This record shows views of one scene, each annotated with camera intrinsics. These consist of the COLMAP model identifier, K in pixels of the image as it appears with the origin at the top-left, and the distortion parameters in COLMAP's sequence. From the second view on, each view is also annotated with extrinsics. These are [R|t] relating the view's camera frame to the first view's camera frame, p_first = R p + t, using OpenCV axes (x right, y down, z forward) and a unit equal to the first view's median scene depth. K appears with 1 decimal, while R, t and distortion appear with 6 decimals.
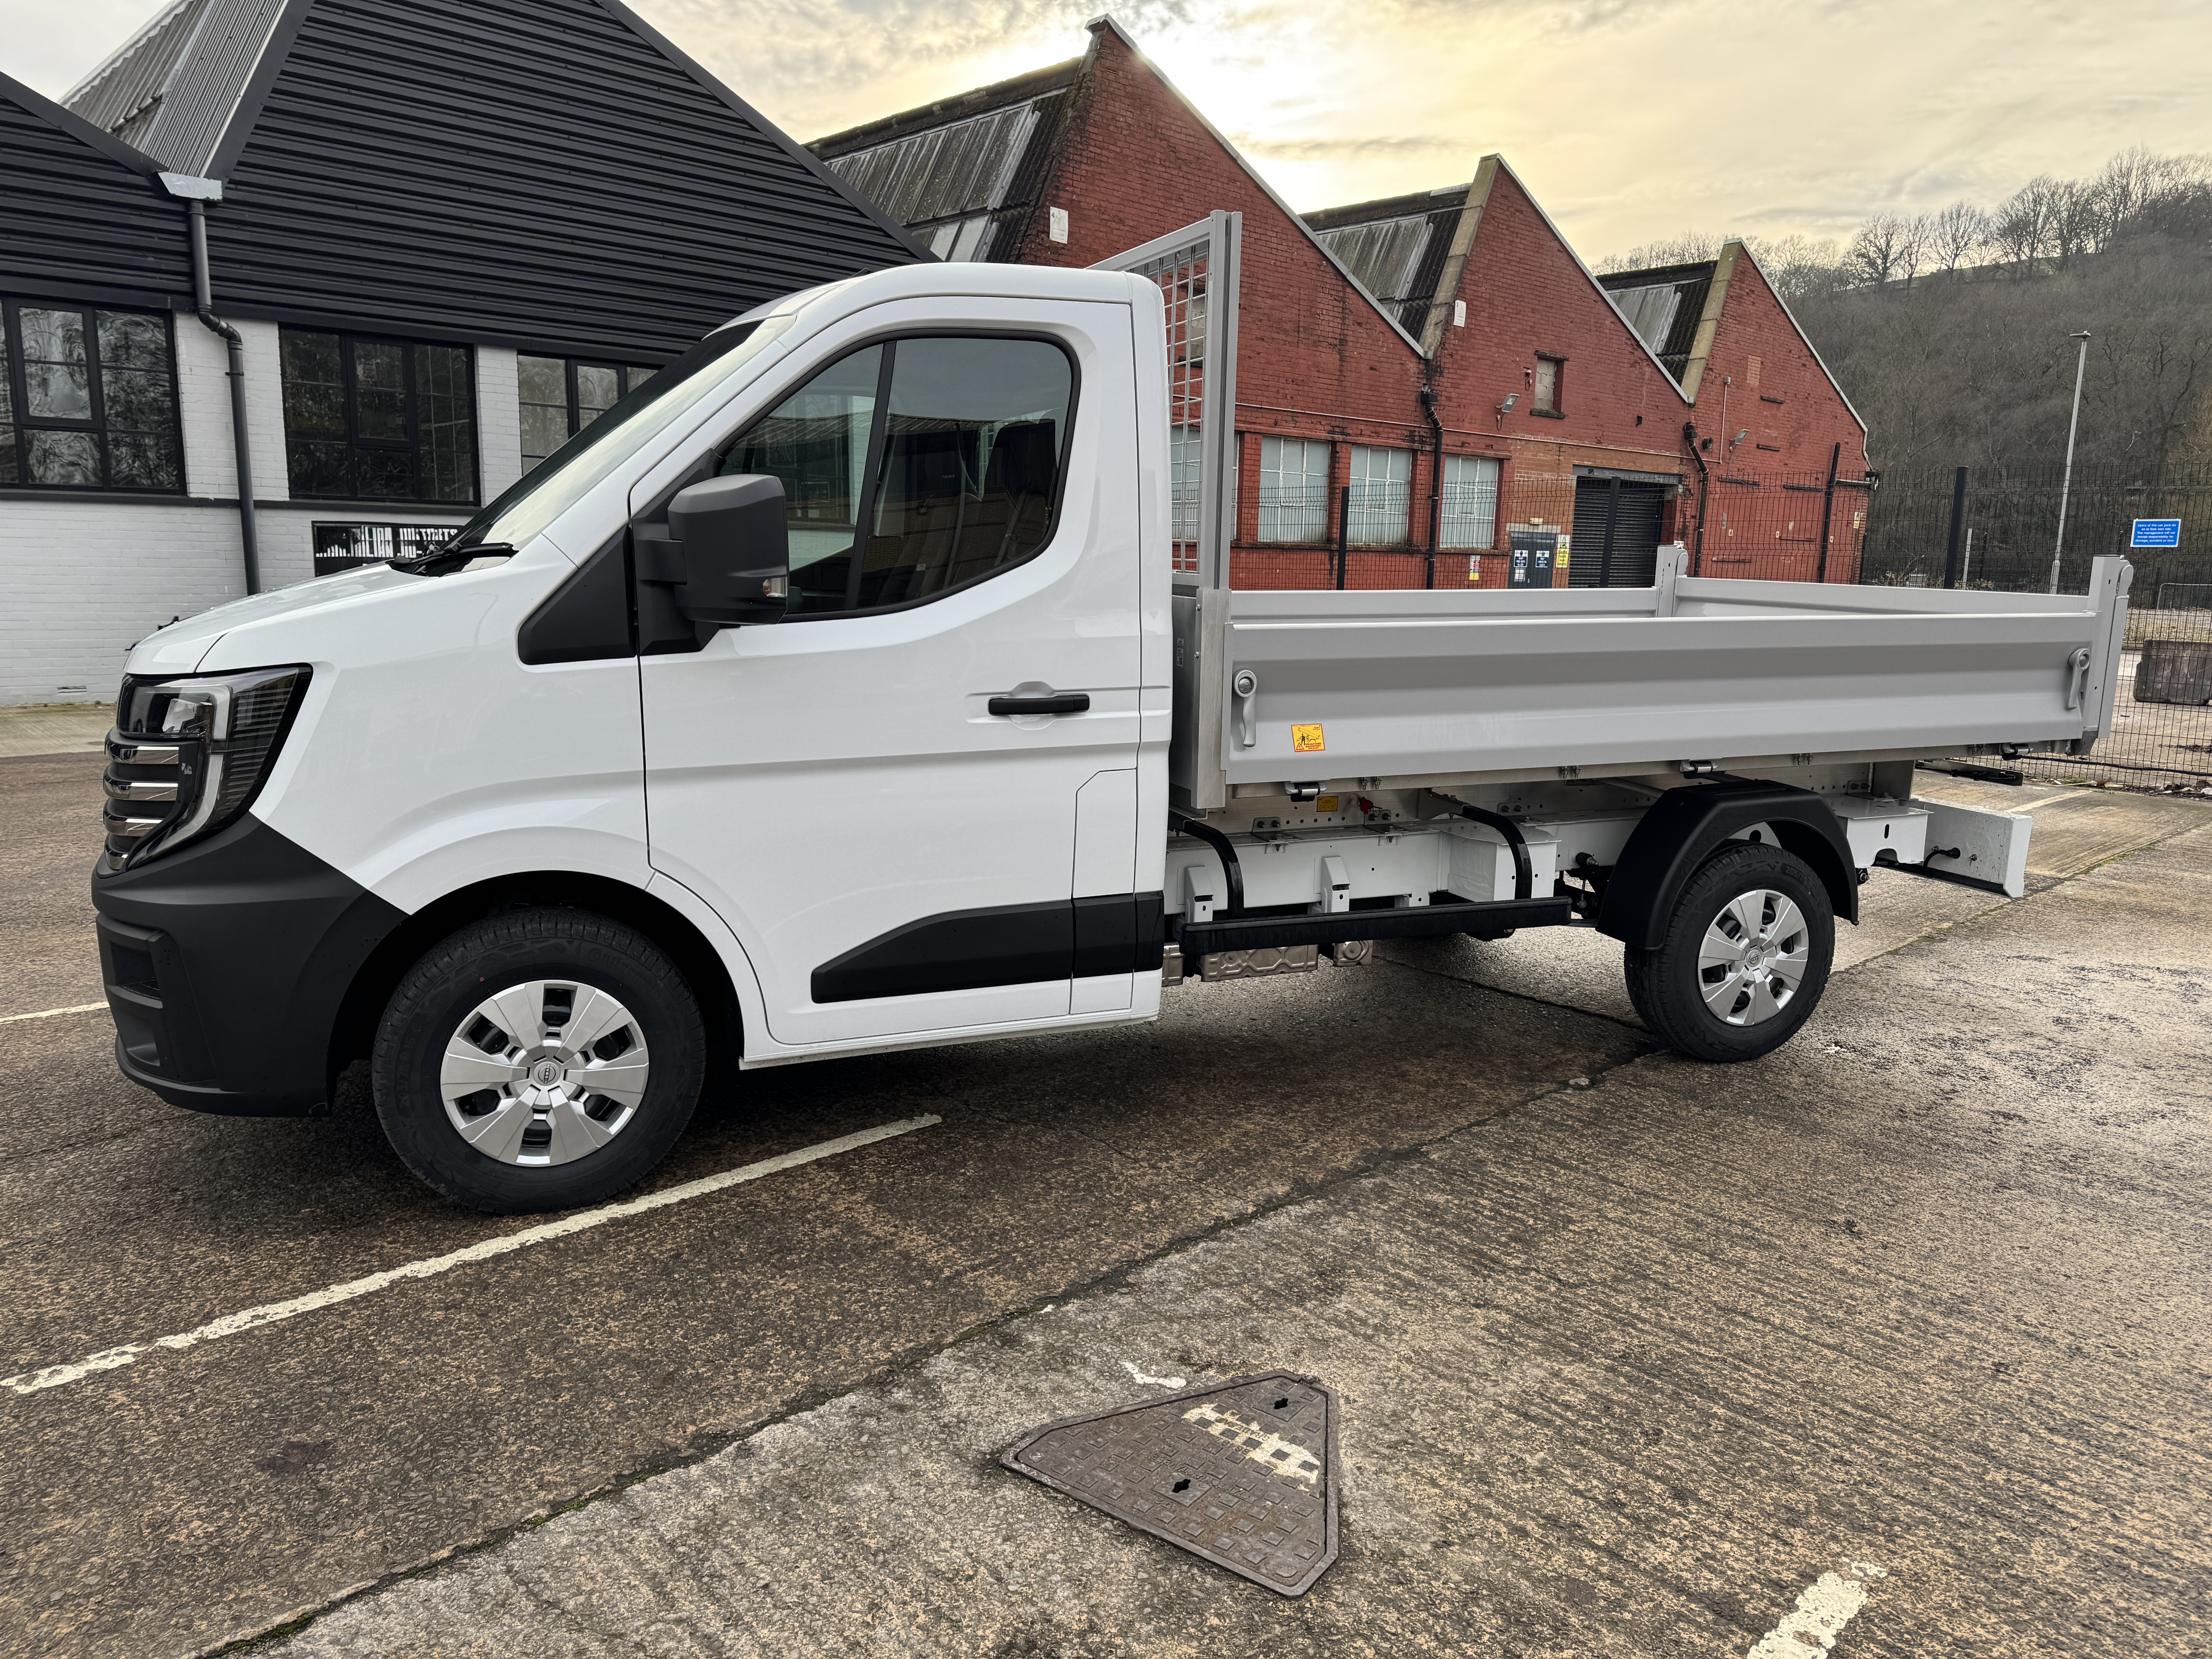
lens RADIAL K [[1554.3, 0, 1125.1], [0, 1554.3, 840.4], [0, 0, 1]] dist [0.039396, -0.042104]
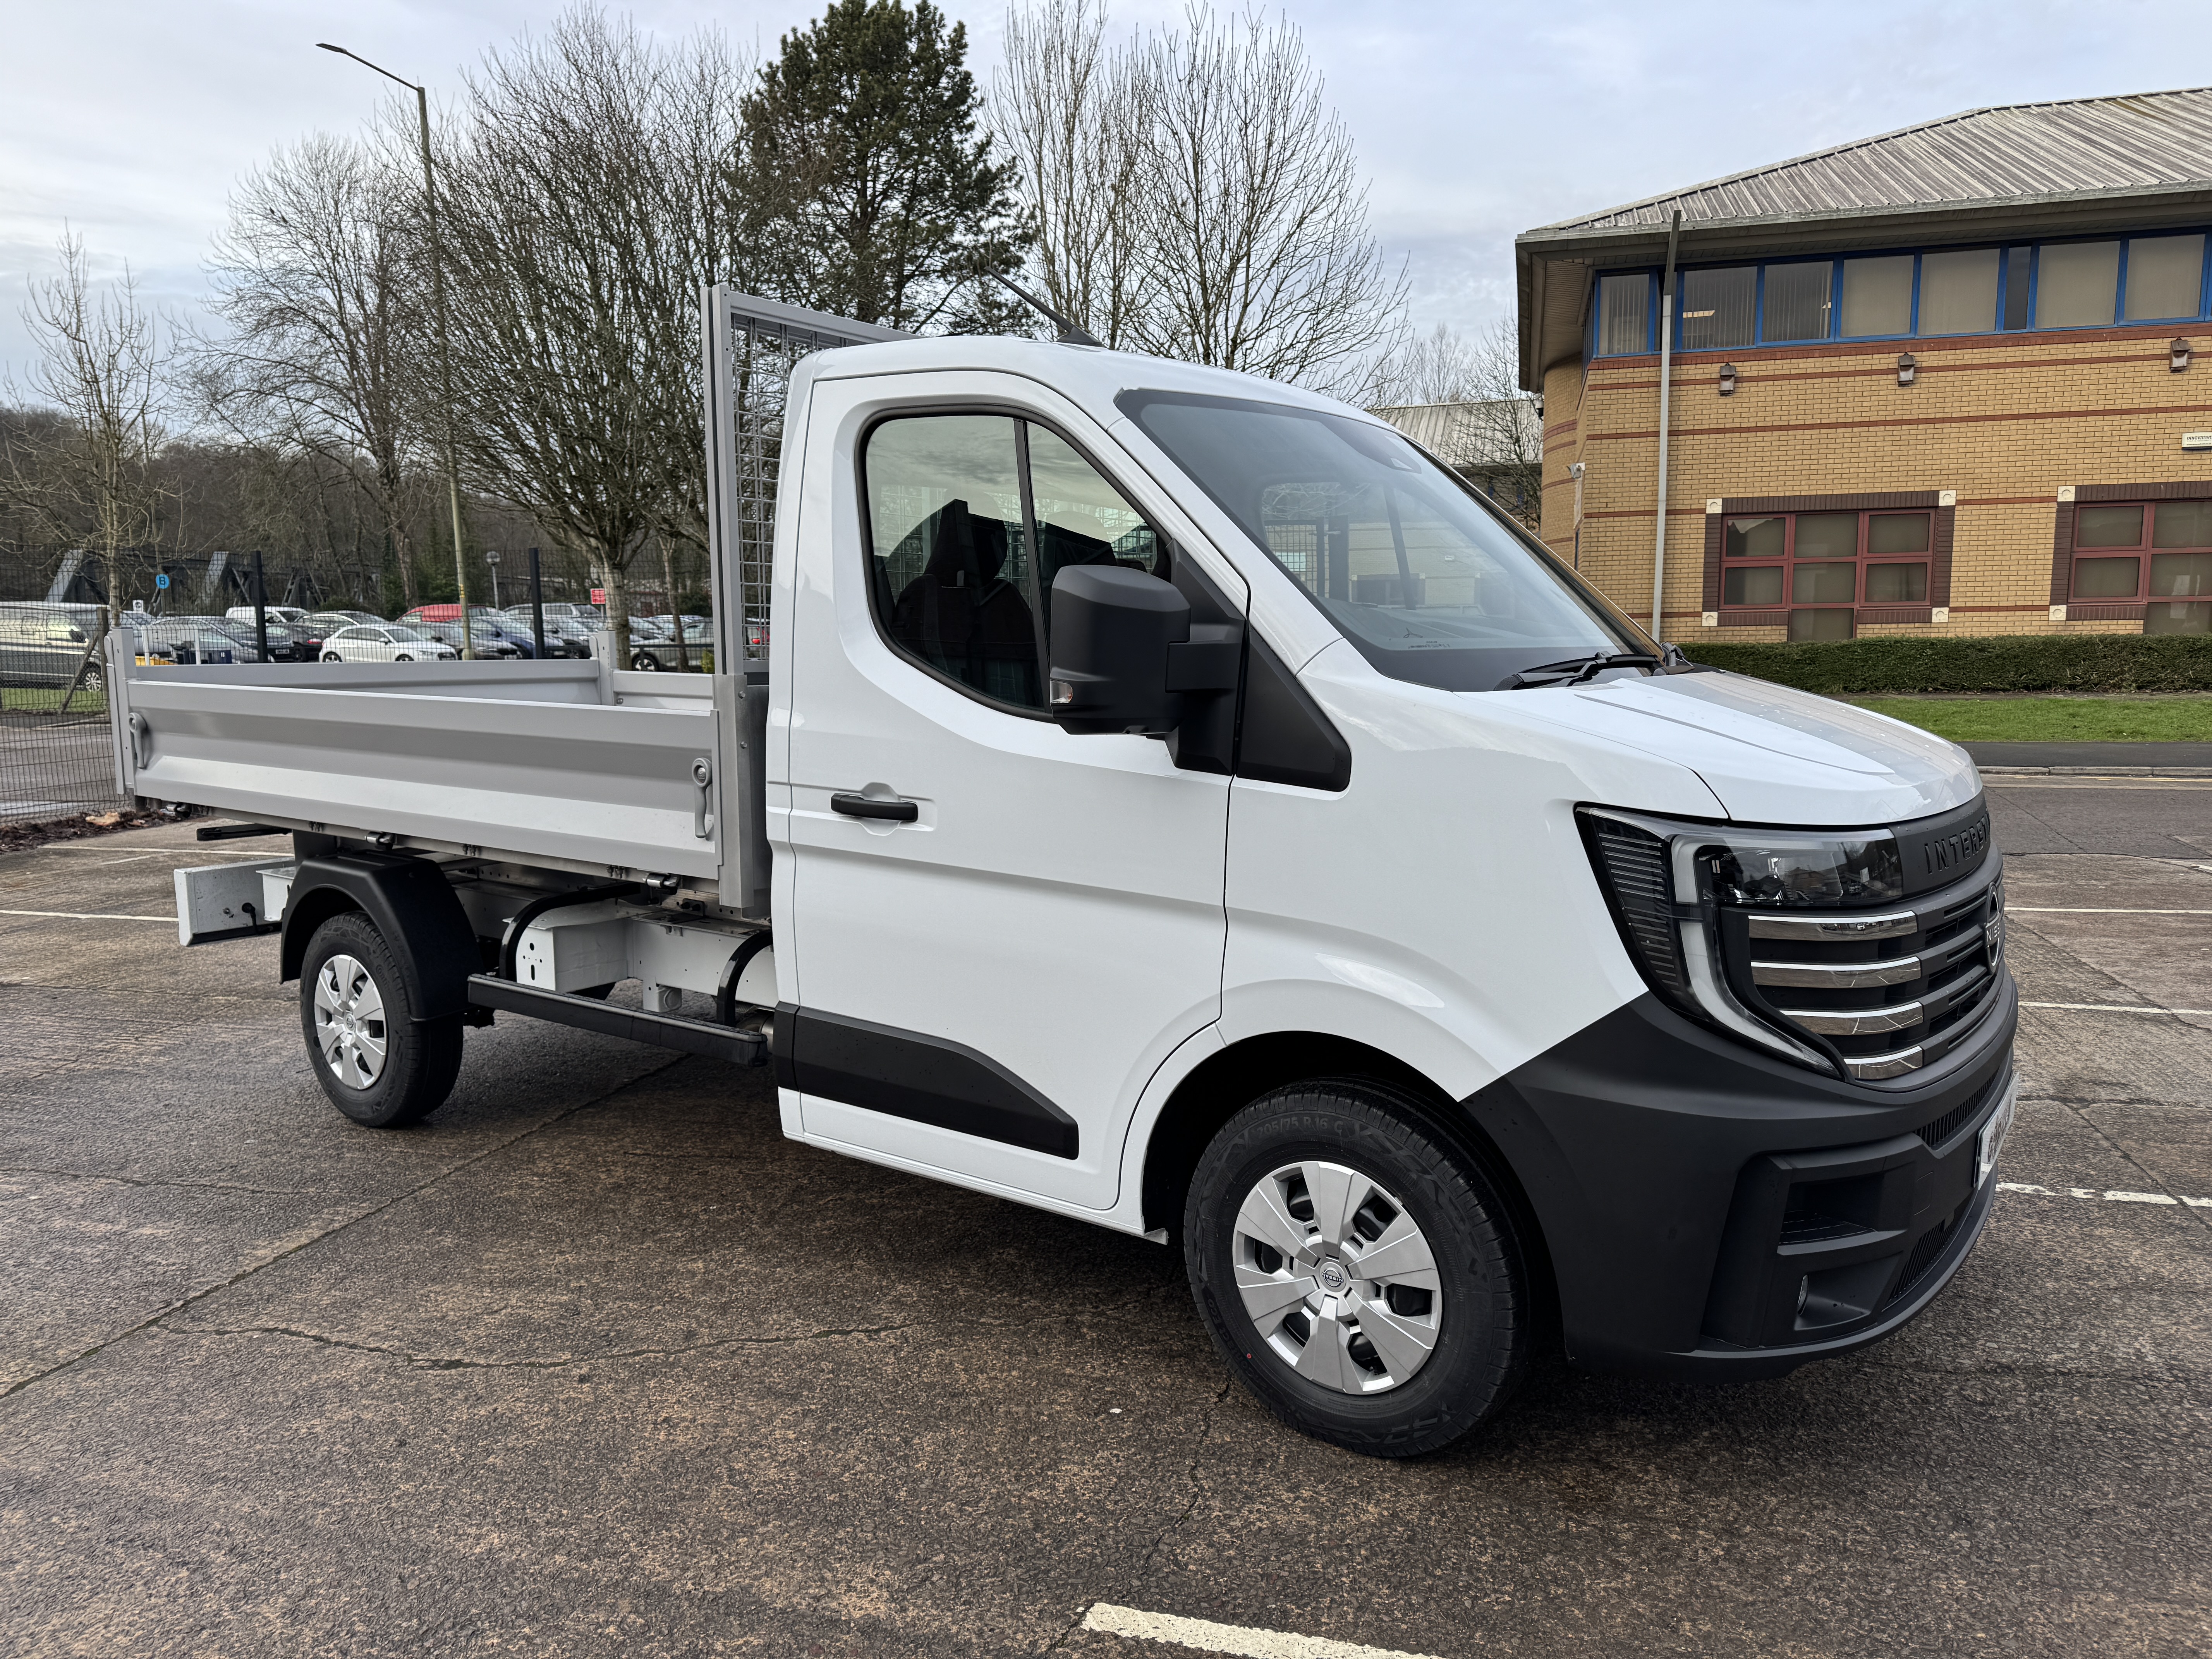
lens RADIAL K [[1554.3, 0, 1095.2], [0, 1554.3, 830.6], [0, 0, 1]] dist [0.039396, -0.042104]
pose [[-0.512349, -0.127417, 0.849272, -0.412187], [0.155487, 0.958824, 0.237656, -0.137560], [-0.844584, 0.253813, -0.471441, 0.669270]]
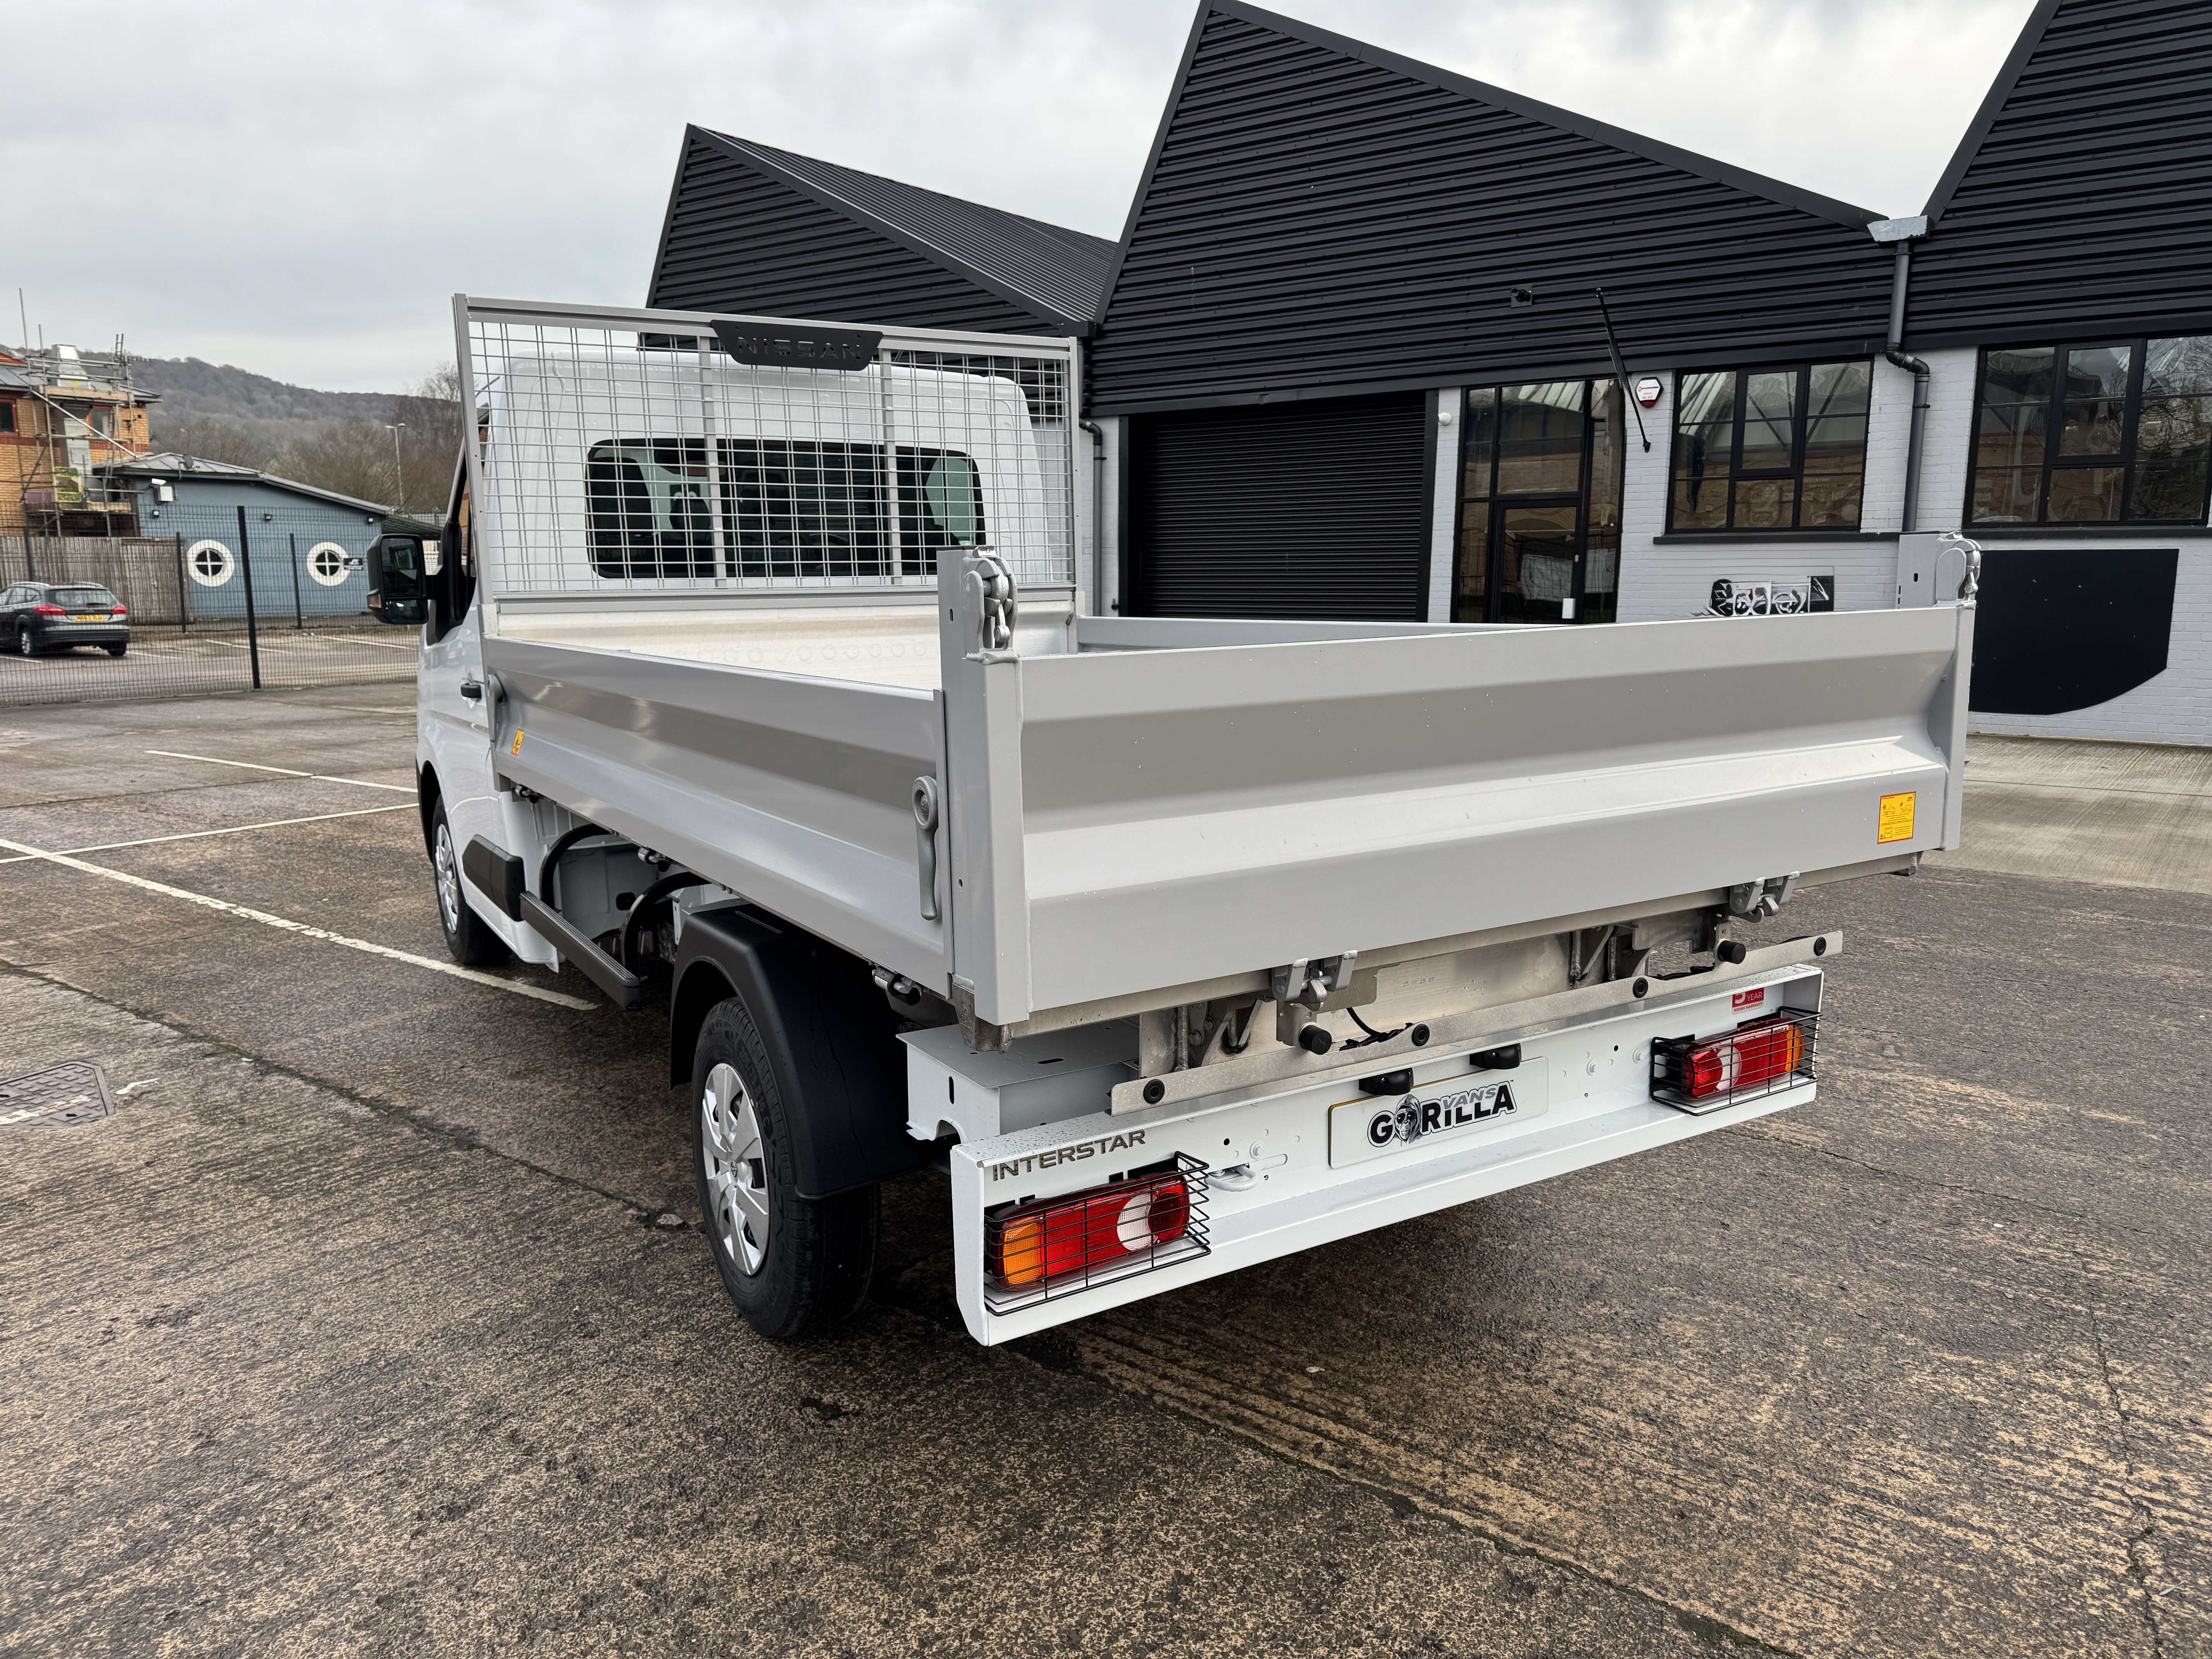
lens RADIAL K [[1554.3, 0, 1103.1], [0, 1554.3, 864.7], [0, 0, 1]] dist [0.039396, -0.042104]
pose [[0.147489, 0.162237, -0.975667, 0.505440], [-0.171061, 0.975774, 0.136396, -0.081029], [0.974159, 0.146782, 0.171669, 0.489950]]
